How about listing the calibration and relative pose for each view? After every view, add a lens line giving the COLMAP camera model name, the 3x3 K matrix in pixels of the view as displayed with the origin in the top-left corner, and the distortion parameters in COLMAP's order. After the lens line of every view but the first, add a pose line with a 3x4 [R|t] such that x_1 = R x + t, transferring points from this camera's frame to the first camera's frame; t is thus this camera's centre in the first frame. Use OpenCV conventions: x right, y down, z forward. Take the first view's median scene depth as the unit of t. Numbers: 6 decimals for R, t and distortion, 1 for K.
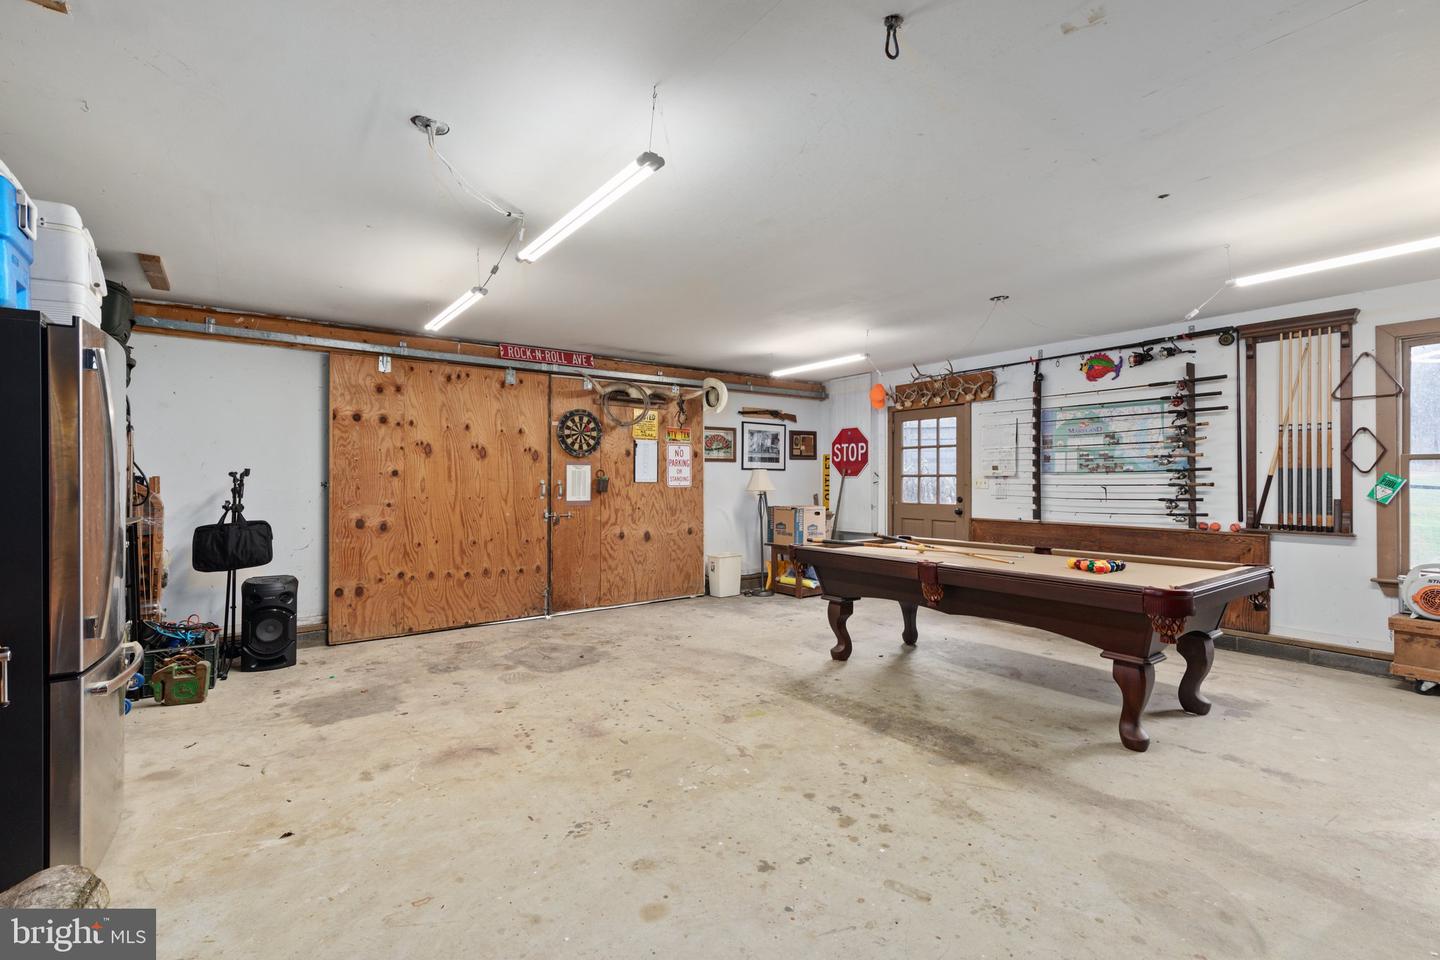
lens RADIAL K [[649.4, 0, 720.0], [0, 649.4, 480.0], [0, 0, 1]] dist [0.004317, 0.000547]
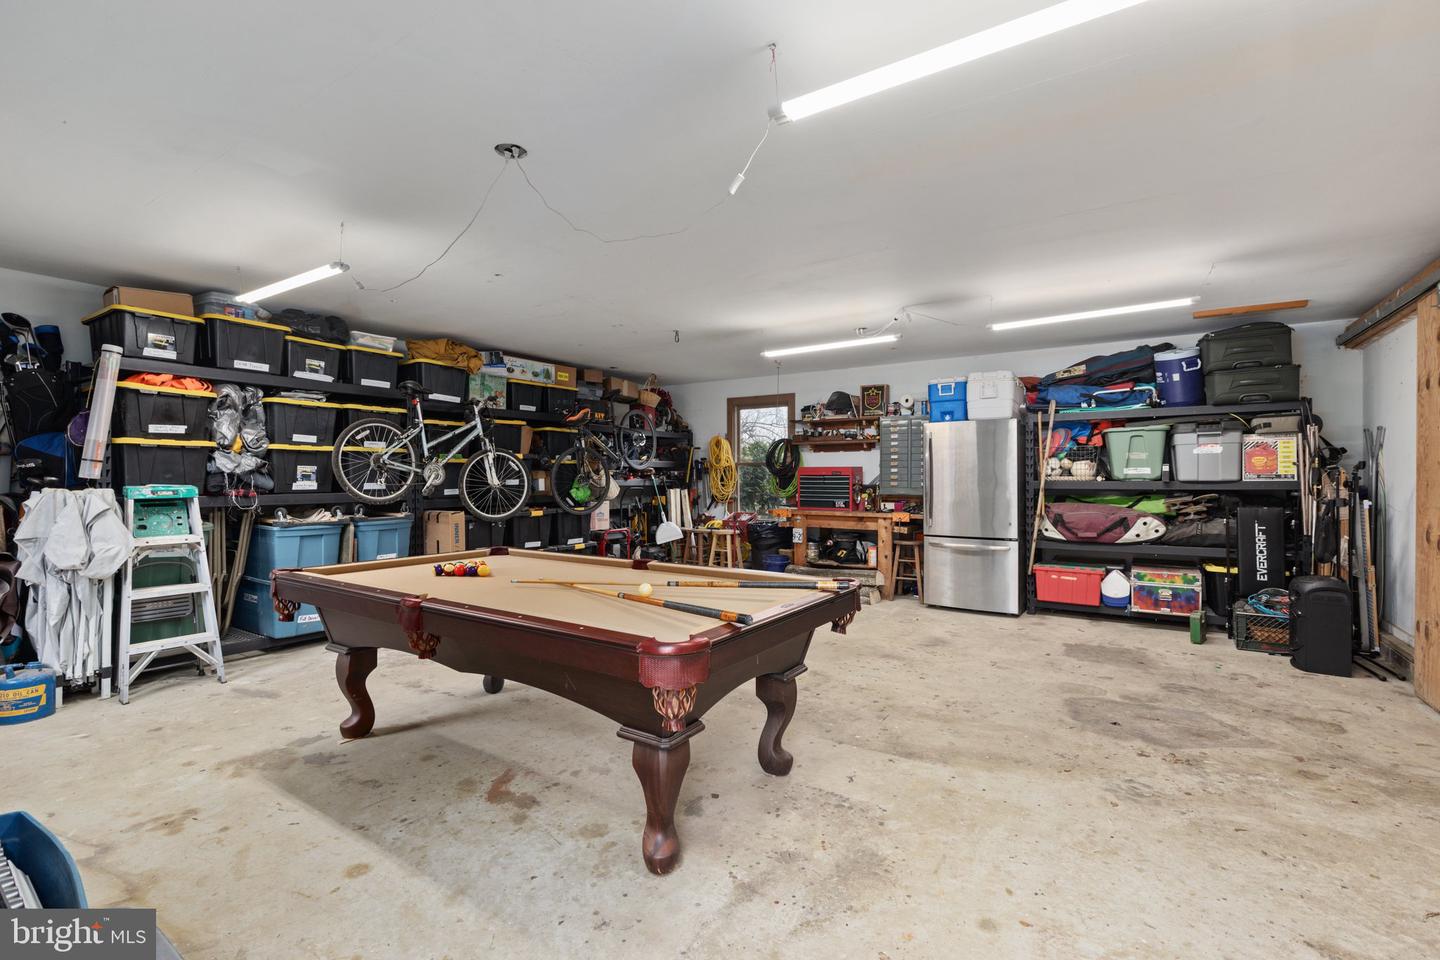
lens RADIAL K [[649.4, 0, 720.0], [0, 649.4, 480.0], [0, 0, 1]] dist [0.004317, 0.000547]
pose [[-0.940683, 0.003310, -0.339269, 0.491102], [0.001628, 0.999985, 0.005241, 0.004114], [0.339282, 0.004378, -0.940675, 1.738117]]
